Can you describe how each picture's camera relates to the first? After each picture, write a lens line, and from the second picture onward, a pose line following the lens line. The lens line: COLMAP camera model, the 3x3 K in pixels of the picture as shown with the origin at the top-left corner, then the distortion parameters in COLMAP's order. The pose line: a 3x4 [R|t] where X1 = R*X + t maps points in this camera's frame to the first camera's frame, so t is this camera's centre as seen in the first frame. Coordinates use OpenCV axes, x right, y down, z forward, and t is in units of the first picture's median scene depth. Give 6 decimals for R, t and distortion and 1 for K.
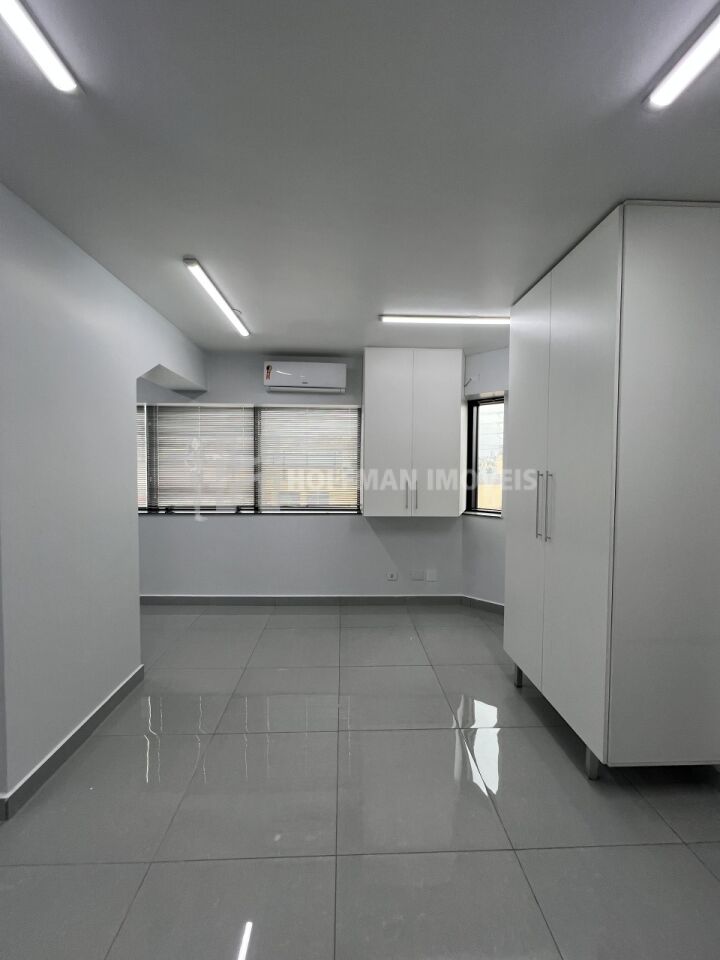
lens RADIAL K [[368.5, 0, 368.9], [0, 368.5, 485.4], [0, 0, 1]] dist [-0.000126, 0.000008]
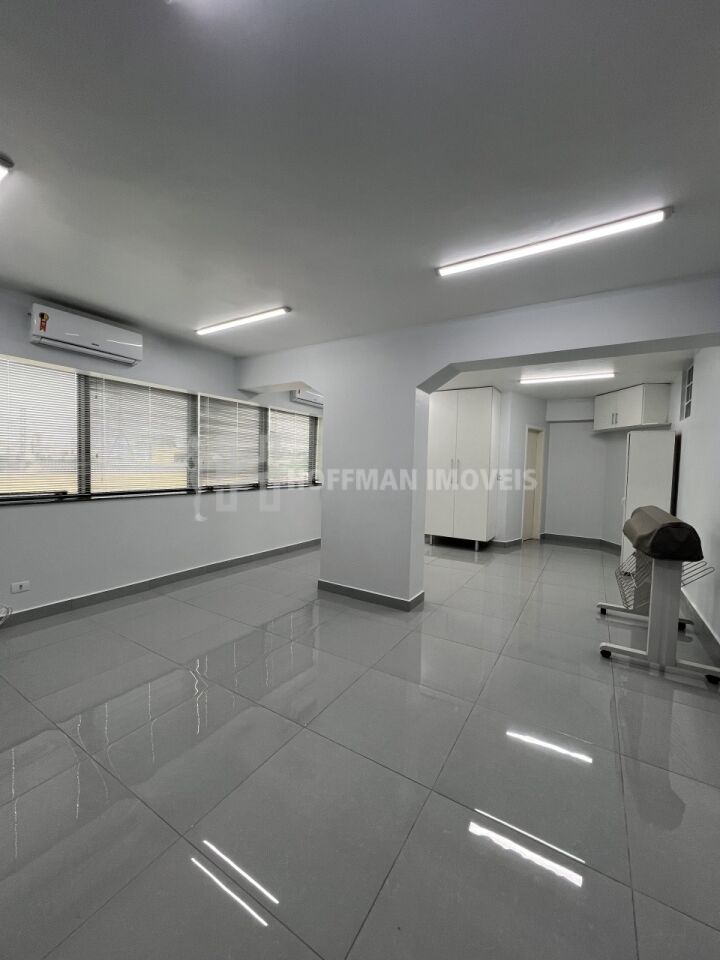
lens RADIAL K [[368.5, 0, 368.9], [0, 368.5, 485.4], [0, 0, 1]] dist [-0.000126, 0.000008]
pose [[0.561501, -0.039777, 0.826519, -1.160195], [-0.002837, 0.998746, 0.049992, -0.003433], [-0.827471, -0.030415, 0.560684, -0.042357]]
